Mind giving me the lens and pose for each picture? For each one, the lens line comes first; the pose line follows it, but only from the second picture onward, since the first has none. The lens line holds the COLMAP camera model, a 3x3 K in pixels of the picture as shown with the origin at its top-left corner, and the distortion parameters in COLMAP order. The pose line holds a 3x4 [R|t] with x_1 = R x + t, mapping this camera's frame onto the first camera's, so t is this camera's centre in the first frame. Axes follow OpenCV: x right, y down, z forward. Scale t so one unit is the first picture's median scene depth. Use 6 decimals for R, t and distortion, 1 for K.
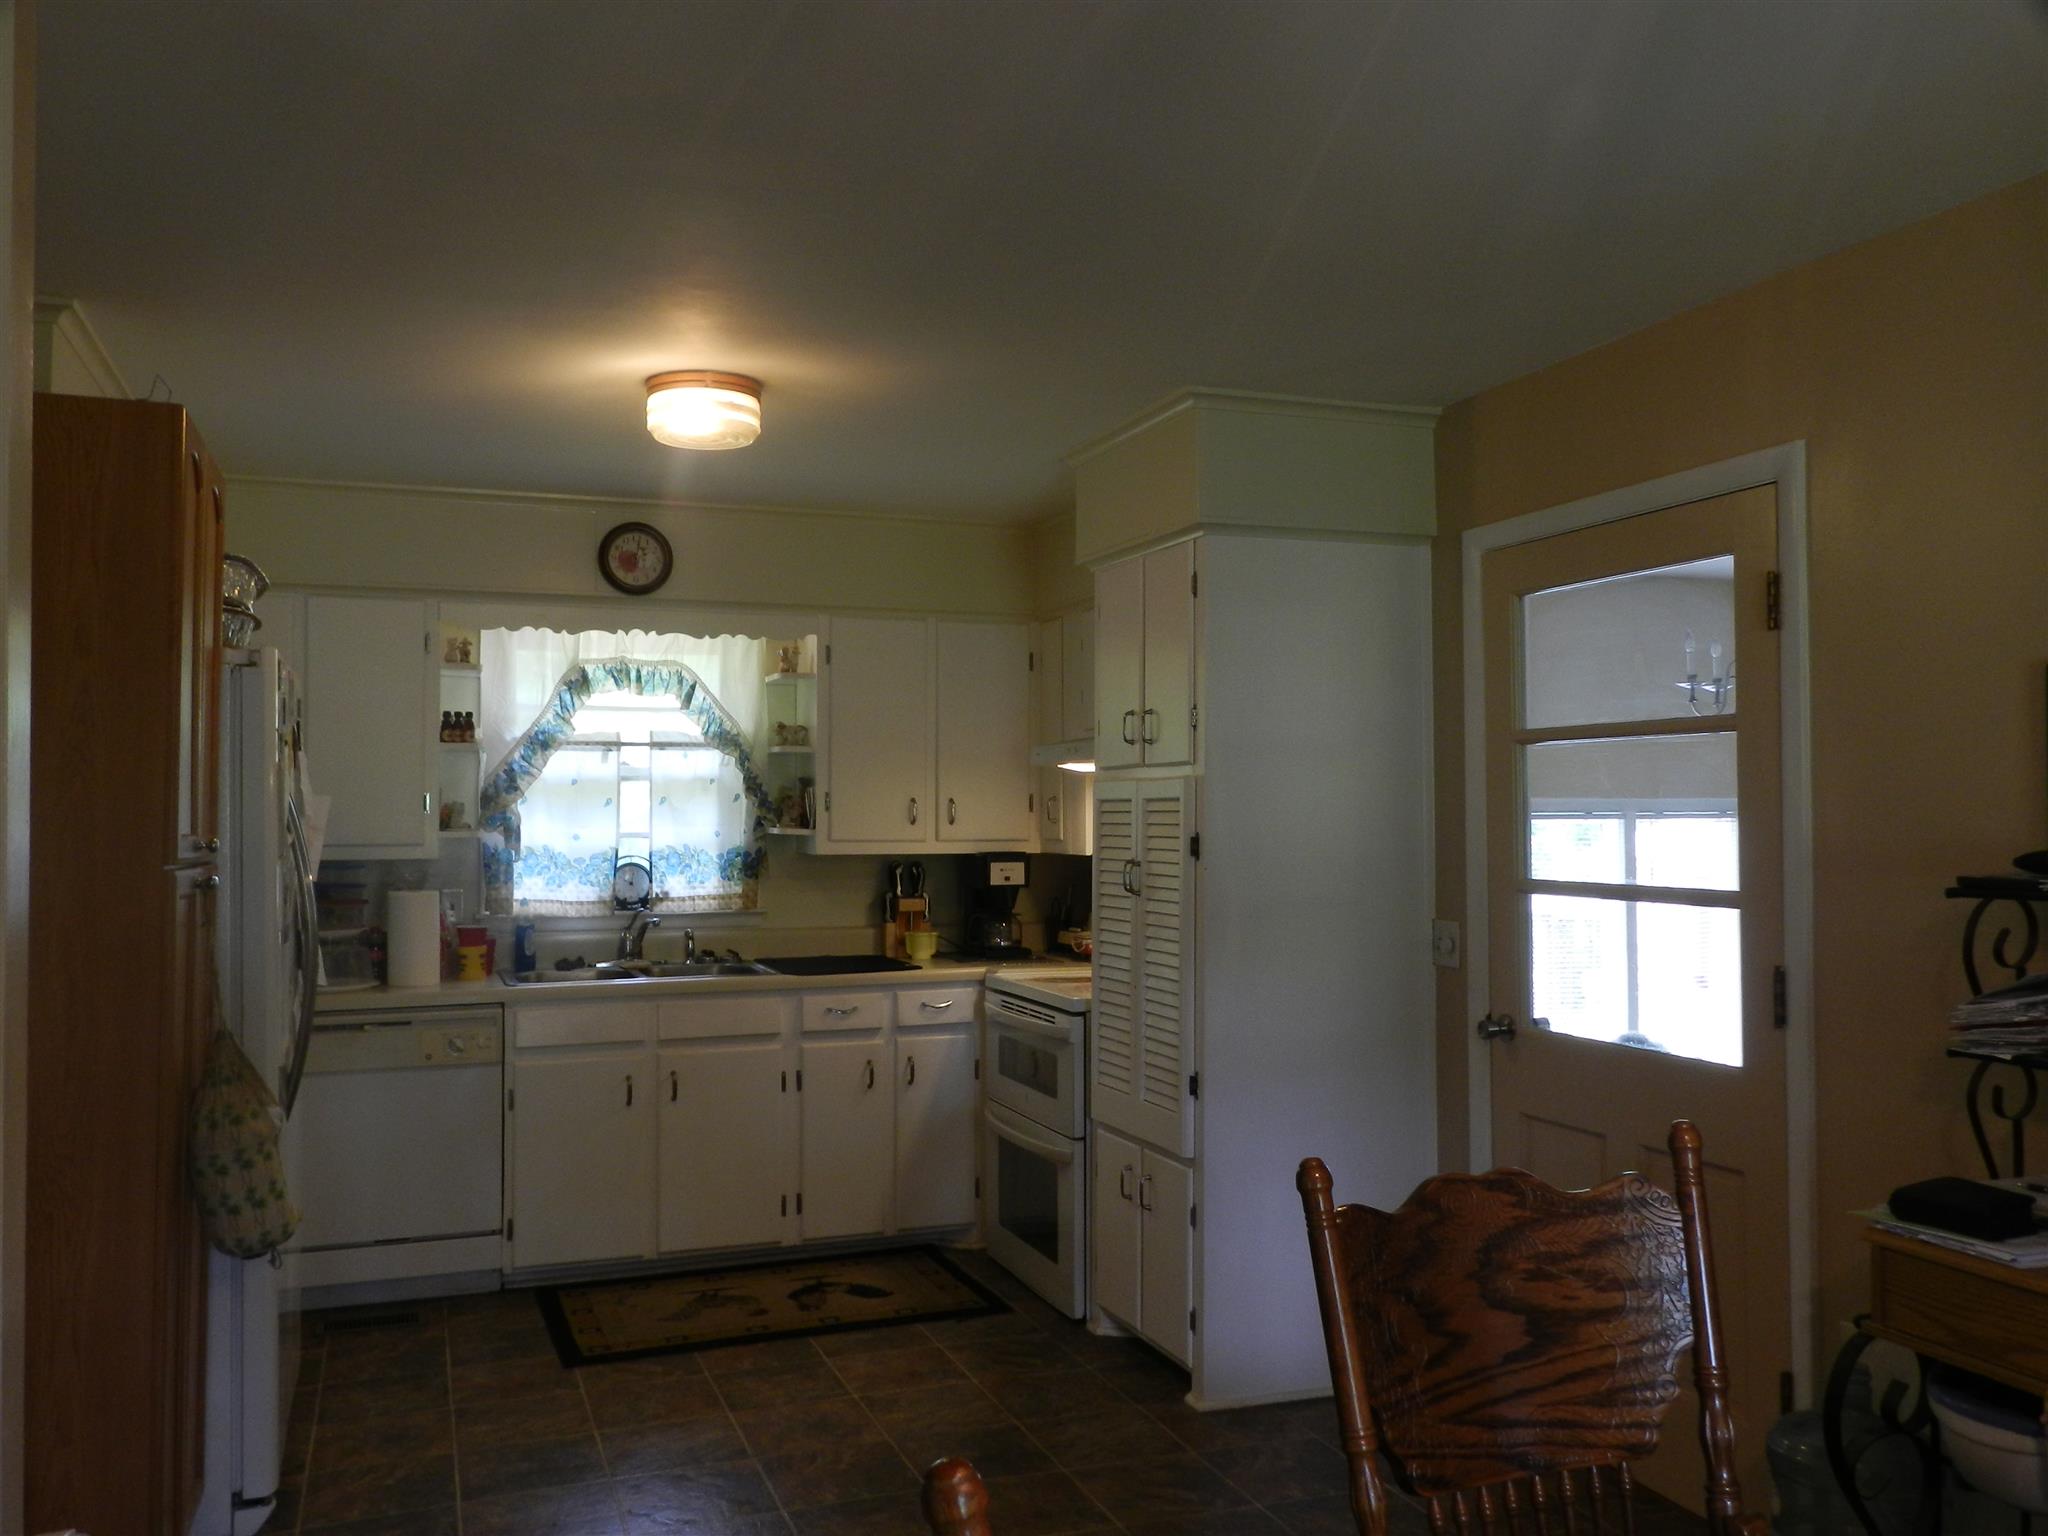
lens RADIAL K [[1691.4, 0, 1023.9], [0, 1691.4, 767.4], [0, 0, 1]] dist [0.018233, -0.024595]
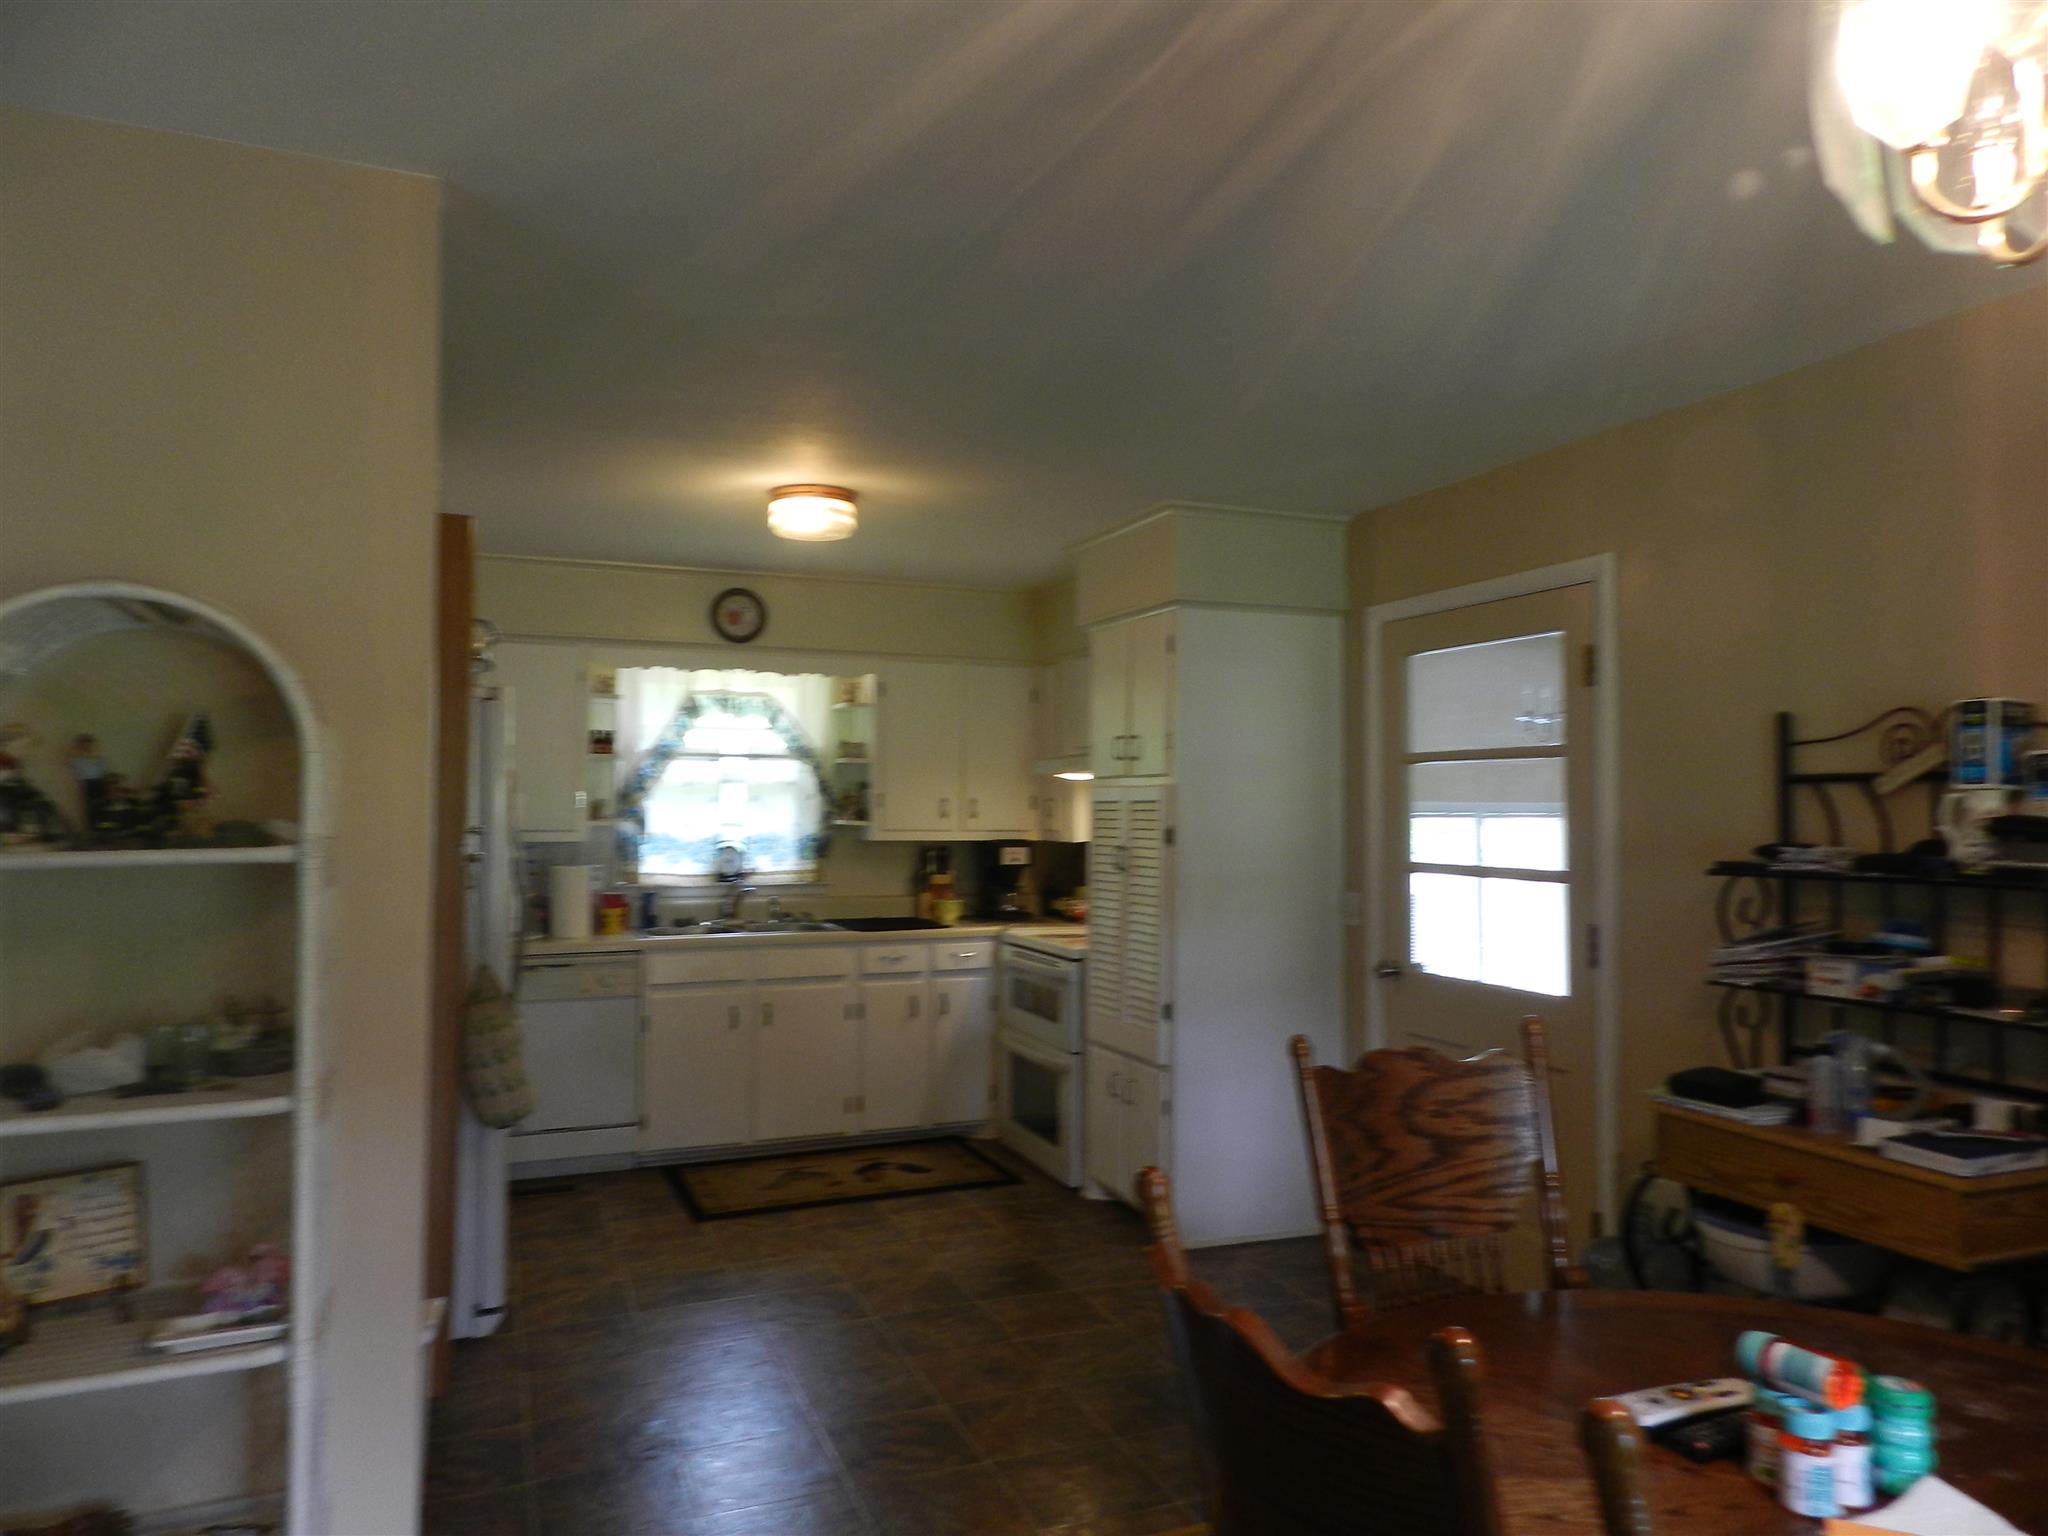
lens RADIAL K [[1374.0, 0, 1024.4], [0, 1374.0, 765.6], [0, 0, 1]] dist [0.016459, -0.001488]
pose [[0.999566, 0.007896, 0.028368, -0.045834], [-0.007789, 0.999962, -0.003880, -0.004792], [-0.028397, 0.003658, 0.999590, -0.100388]]
